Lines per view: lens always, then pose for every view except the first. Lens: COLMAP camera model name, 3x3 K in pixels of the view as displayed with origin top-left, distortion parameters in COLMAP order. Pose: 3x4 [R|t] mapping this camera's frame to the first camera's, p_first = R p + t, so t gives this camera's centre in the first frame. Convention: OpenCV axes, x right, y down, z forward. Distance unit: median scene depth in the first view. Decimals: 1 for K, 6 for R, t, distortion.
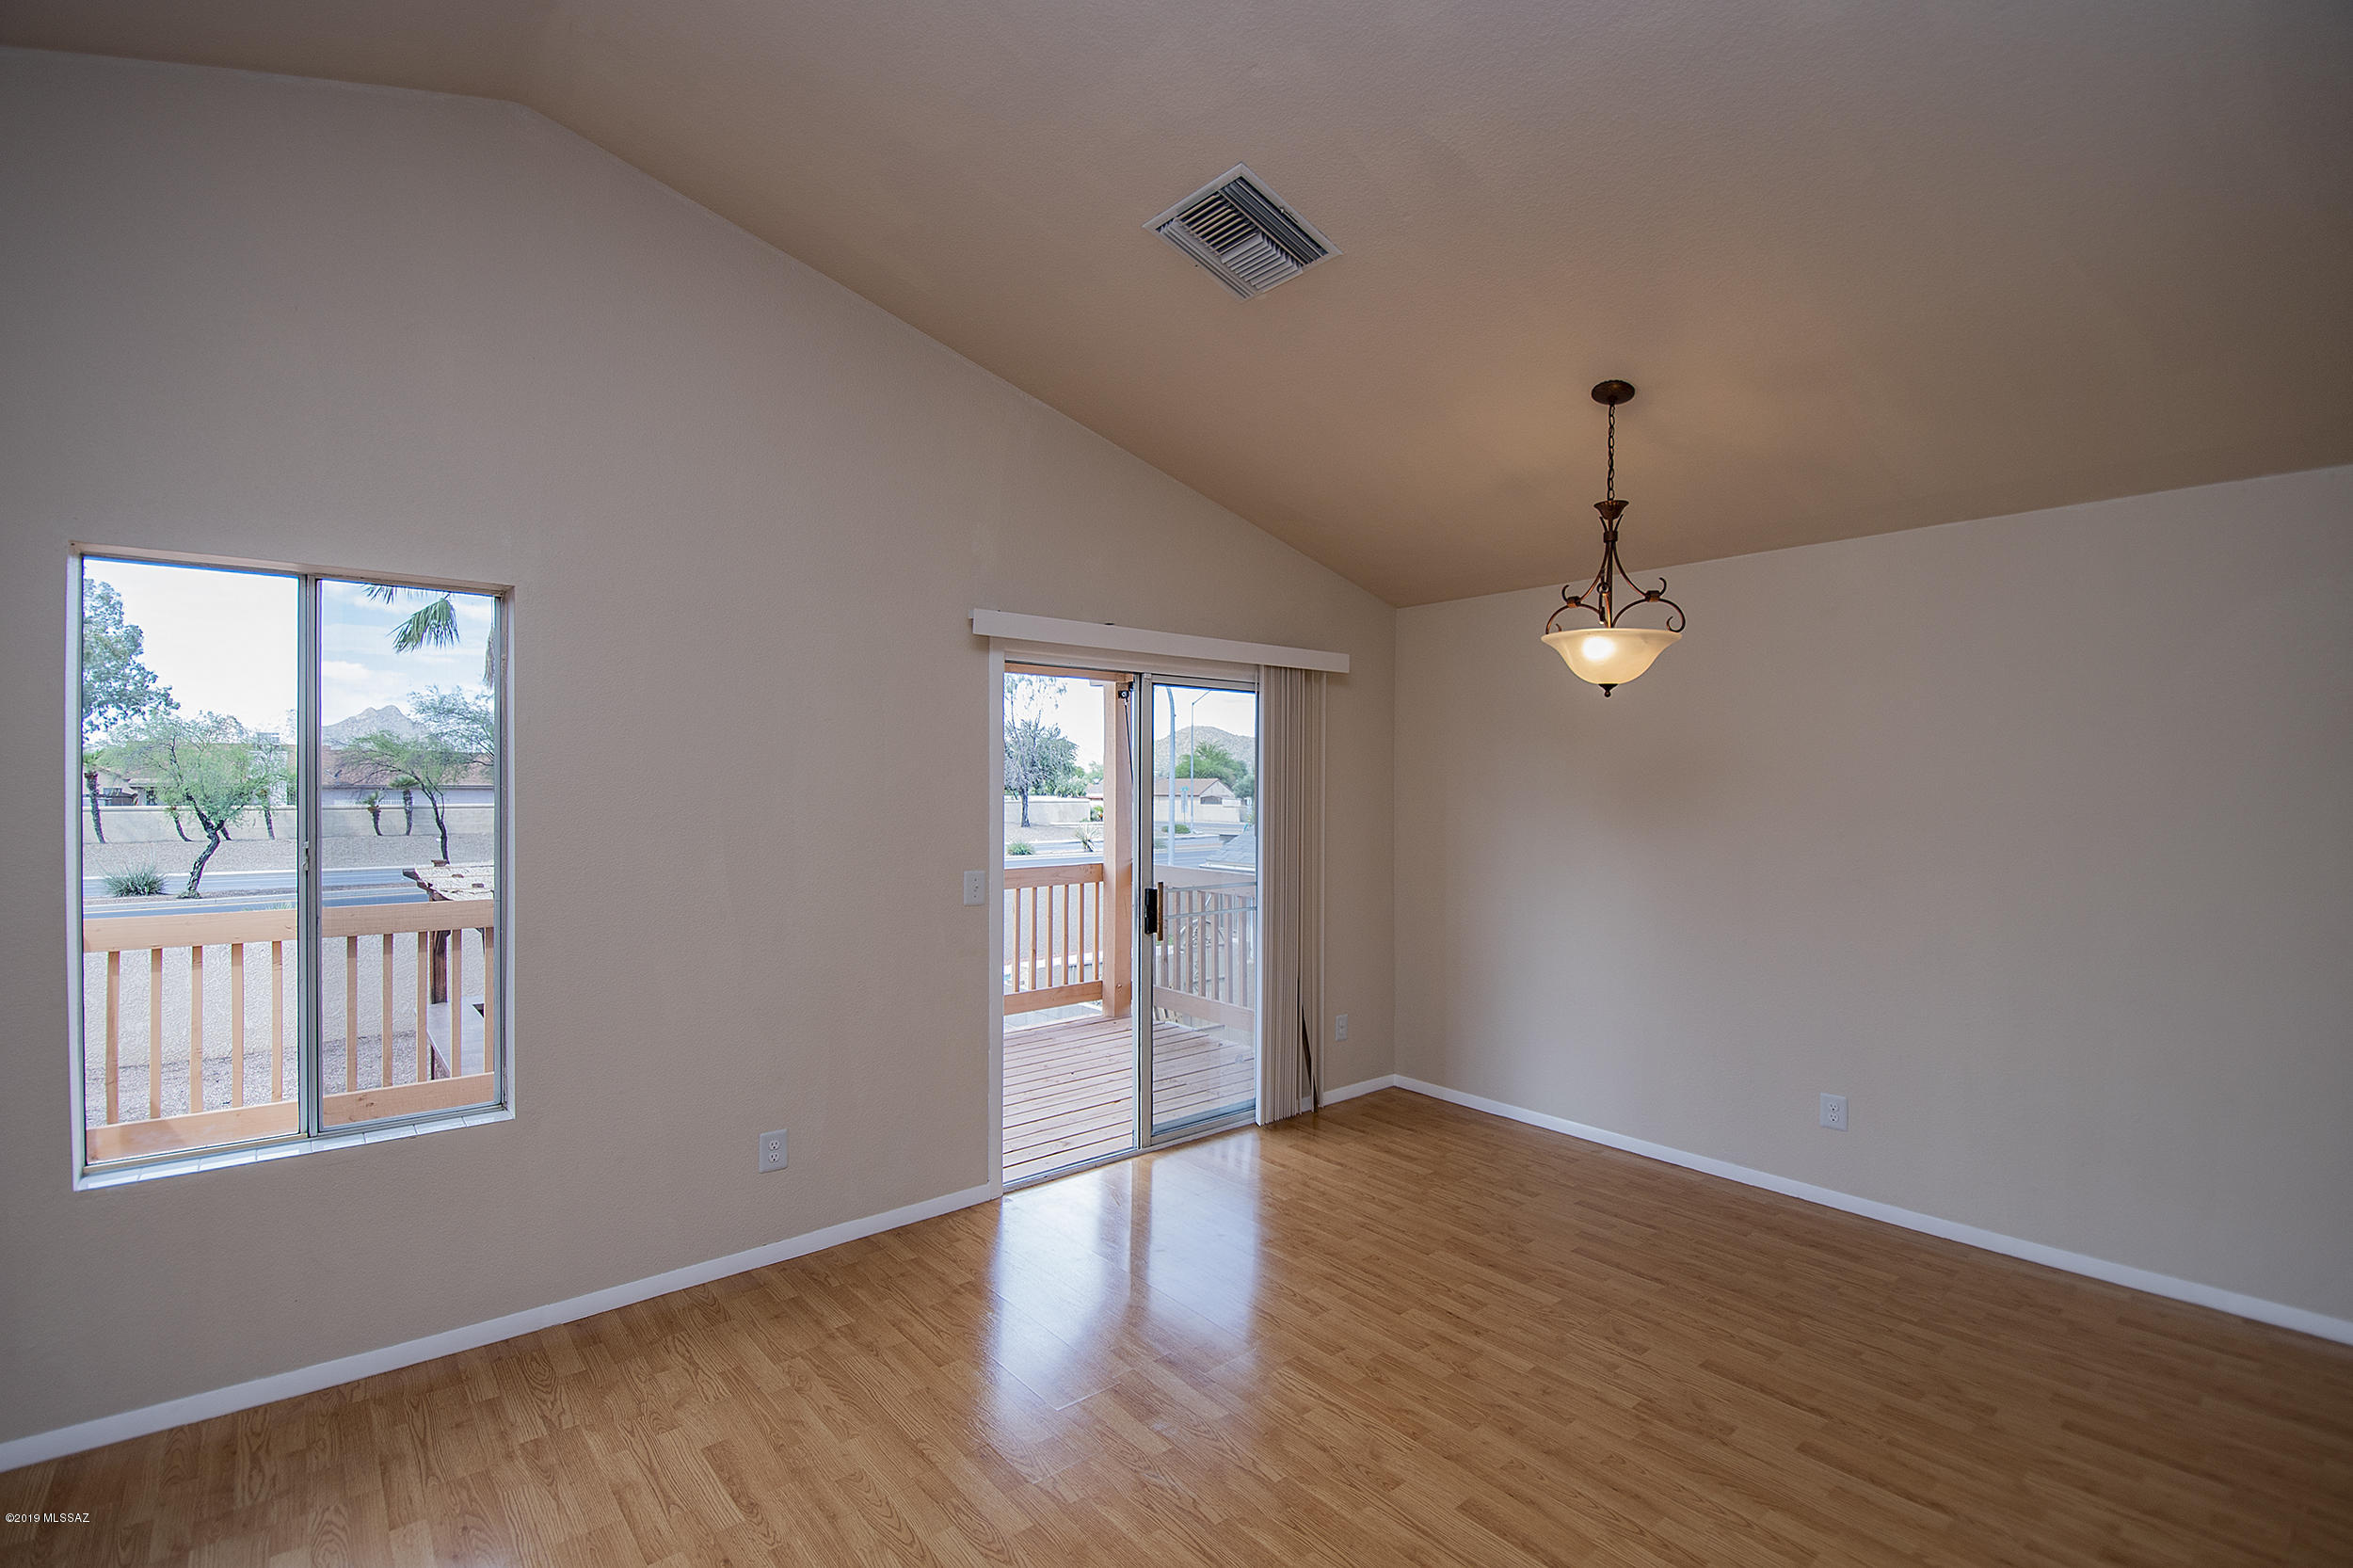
lens RADIAL K [[1066.0, 0, 1168.7], [0, 1066.0, 783.2], [0, 0, 1]] dist [-0.022317, 0.000035]
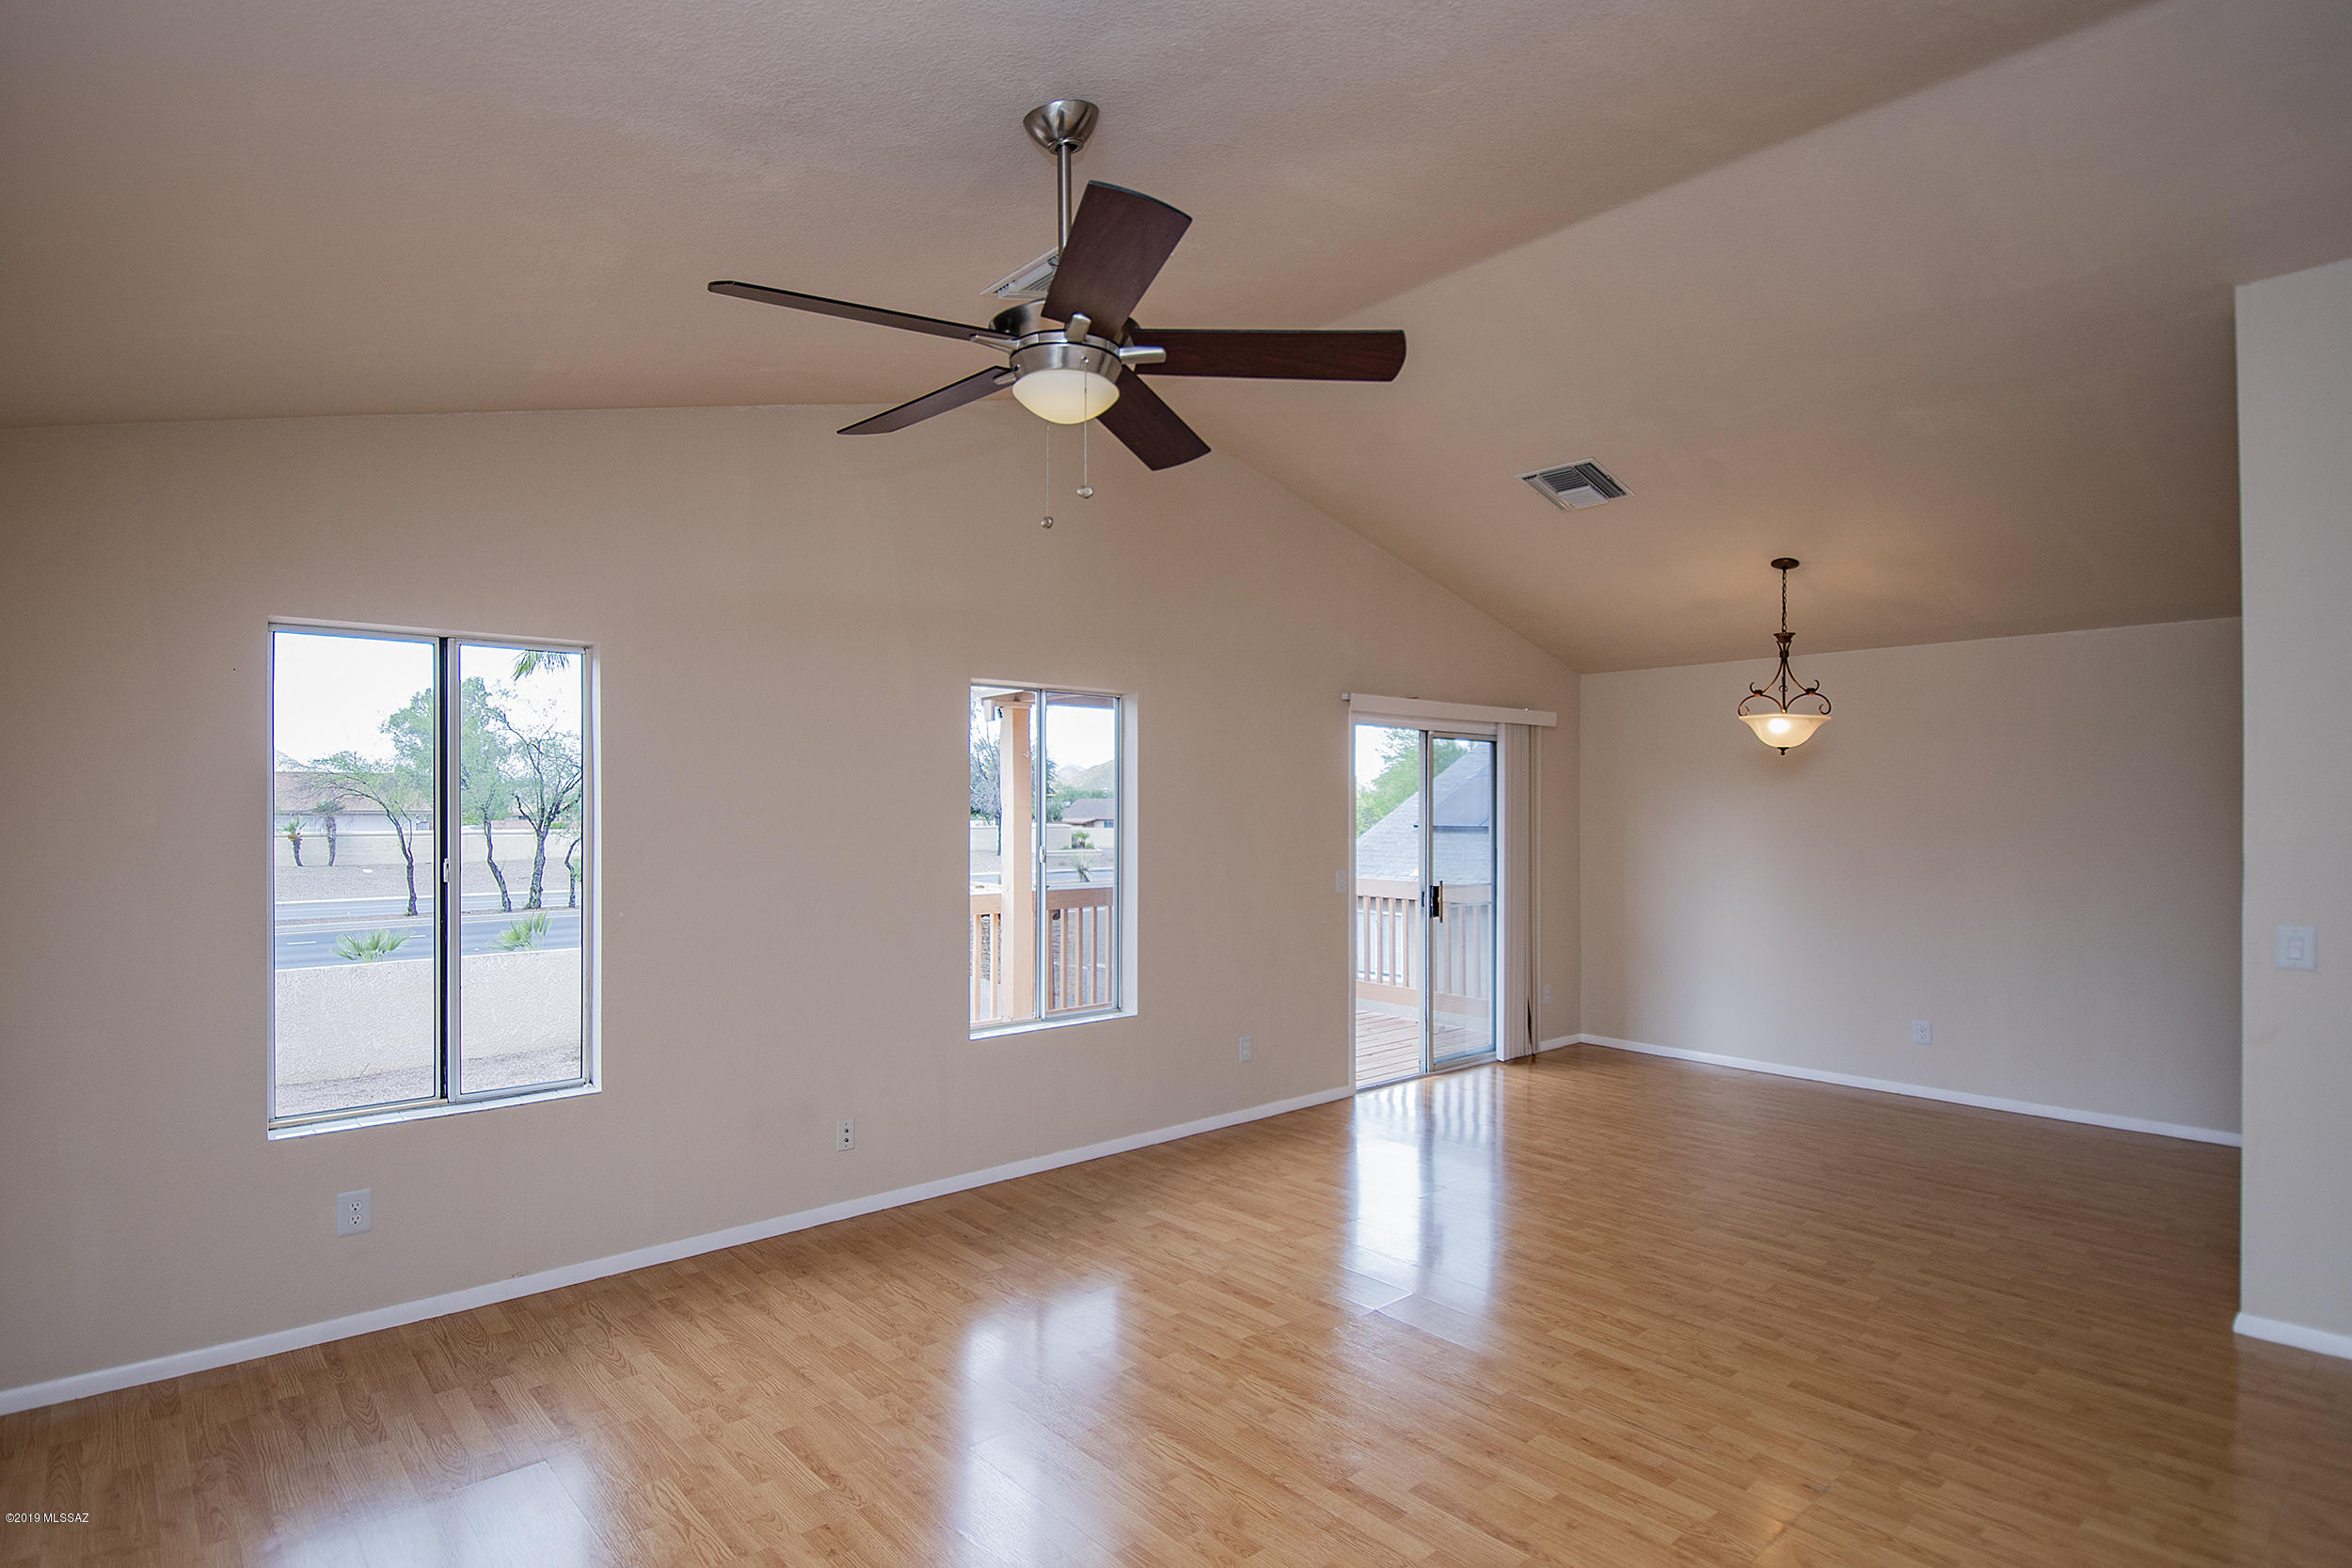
lens RADIAL K [[1213.5, 0, 1174.7], [0, 1213.5, 802.1], [0, 0, 1]] dist [0.007582, -0.007602]
pose [[0.999810, -0.002646, 0.019291, -0.386103], [0.002694, 0.999993, -0.002454, -0.006909], [-0.019285, 0.002506, 0.999811, -0.581542]]
